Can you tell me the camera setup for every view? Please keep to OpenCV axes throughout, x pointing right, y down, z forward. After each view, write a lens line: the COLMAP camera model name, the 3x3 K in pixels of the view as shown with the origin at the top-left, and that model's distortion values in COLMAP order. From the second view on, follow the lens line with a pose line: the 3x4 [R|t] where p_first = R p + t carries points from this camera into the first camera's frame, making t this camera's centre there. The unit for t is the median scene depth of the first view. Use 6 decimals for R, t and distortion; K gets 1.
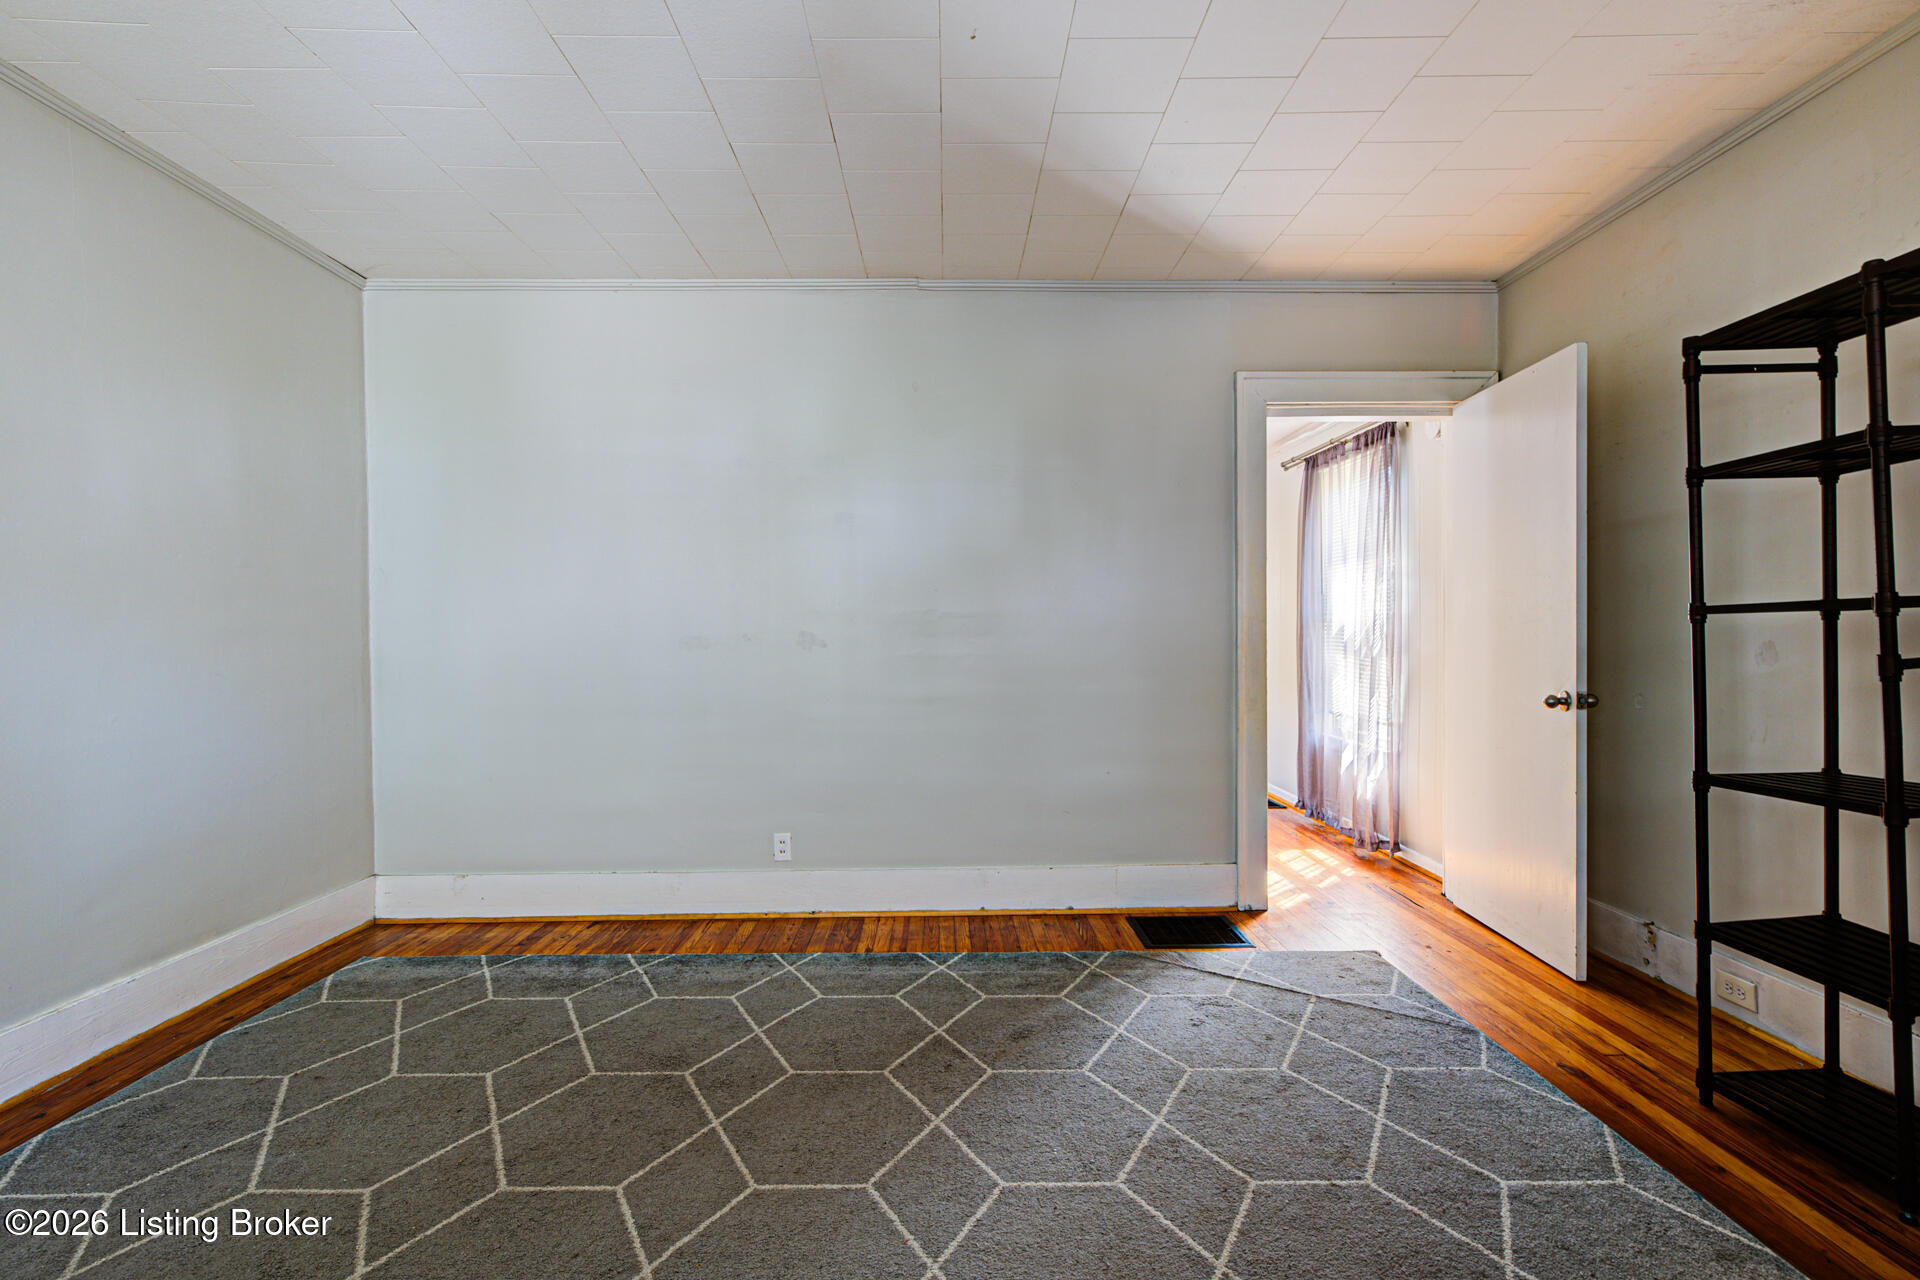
lens RADIAL K [[884.6, 0, 960.4], [0, 884.6, 637.0], [0, 0, 1]] dist [0.000935, 0.000051]
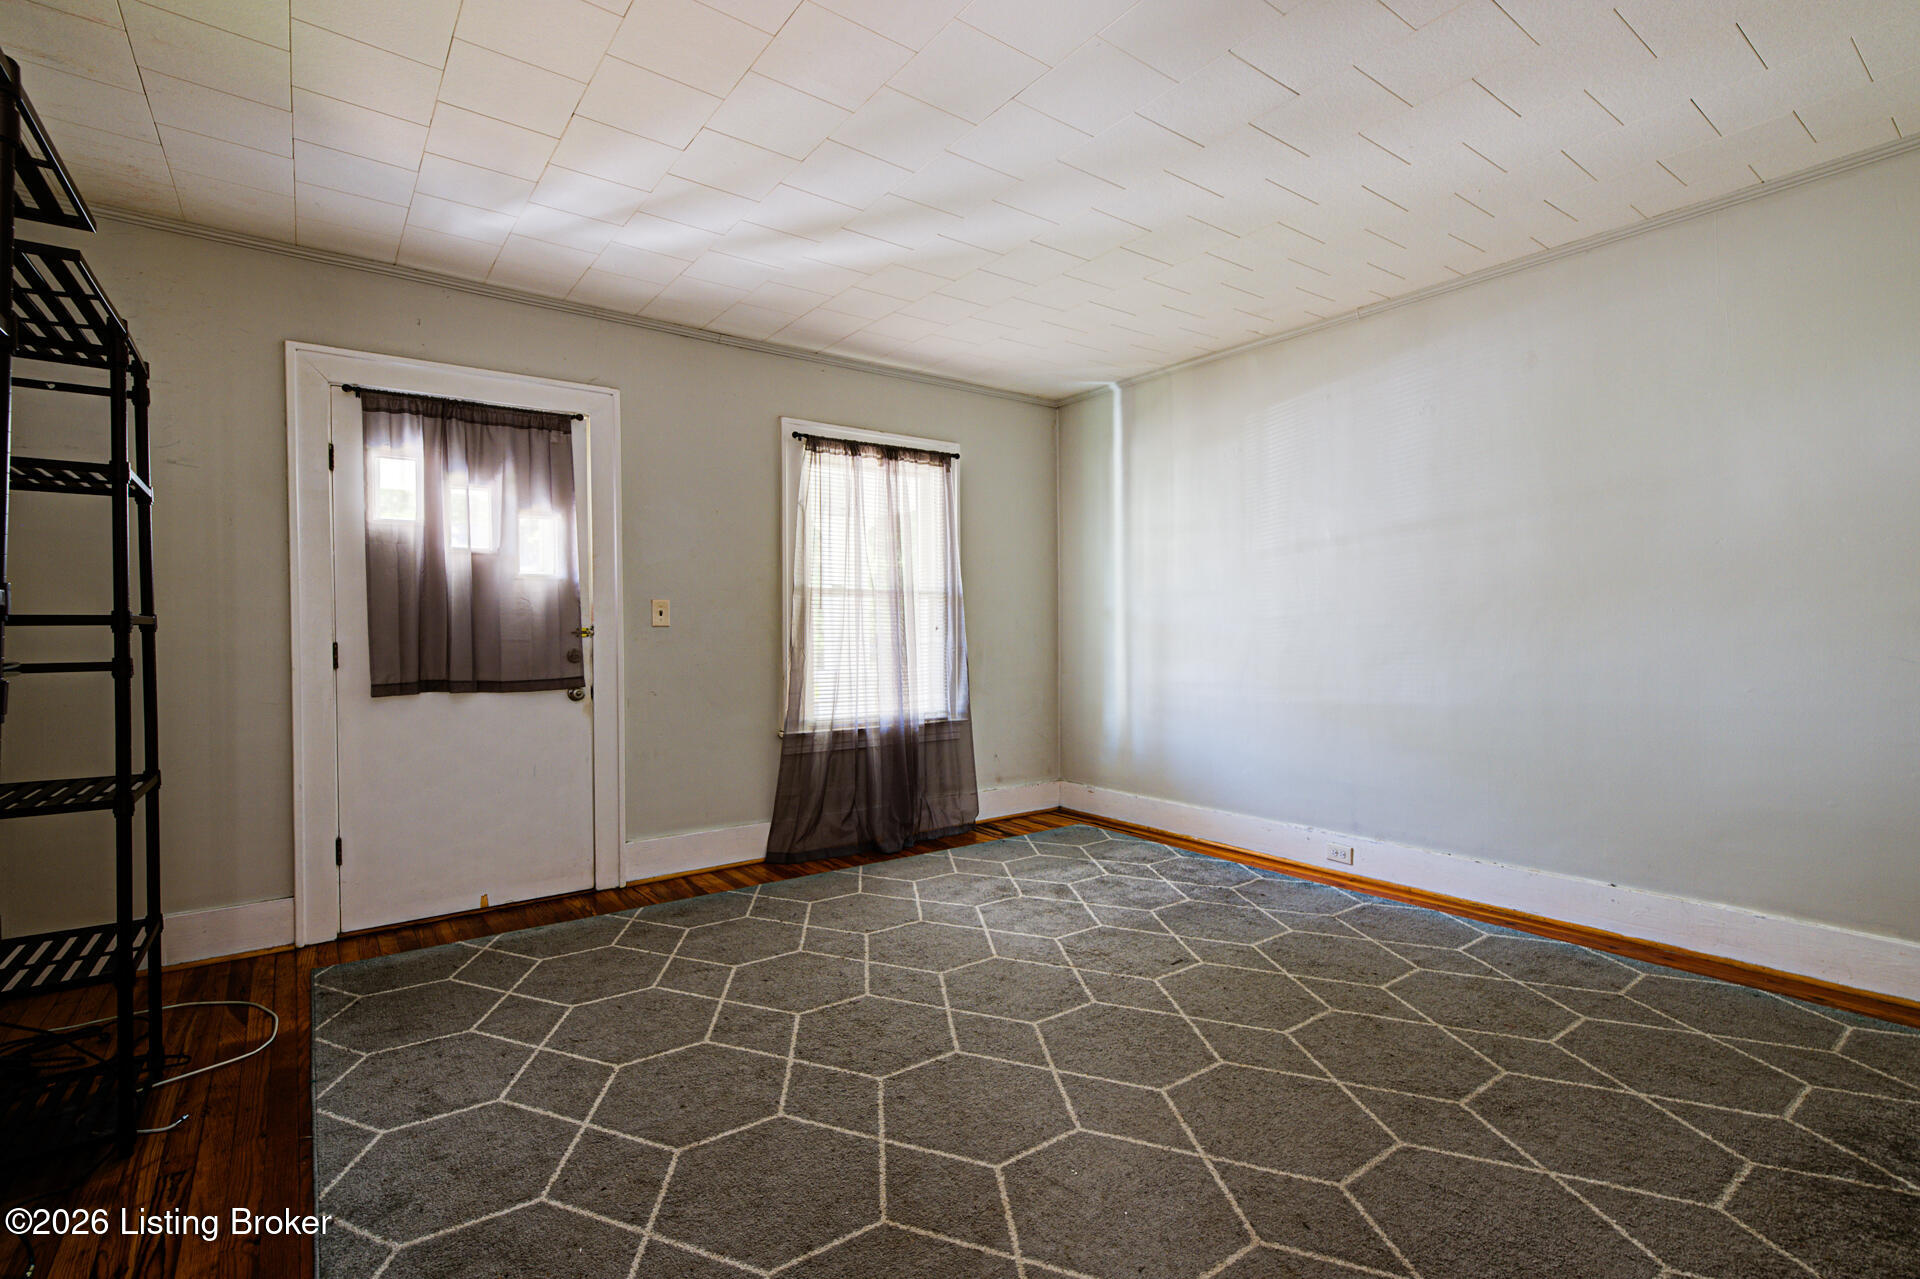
lens RADIAL K [[884.6, 0, 962.0], [0, 884.6, 633.2], [0, 0, 1]] dist [0.000935, 0.000051]
pose [[-0.808503, 0.018117, -0.588213, 0.598024], [0.008715, 0.999785, 0.018814, -0.015345], [0.588427, 0.010084, -0.808487, 1.339186]]
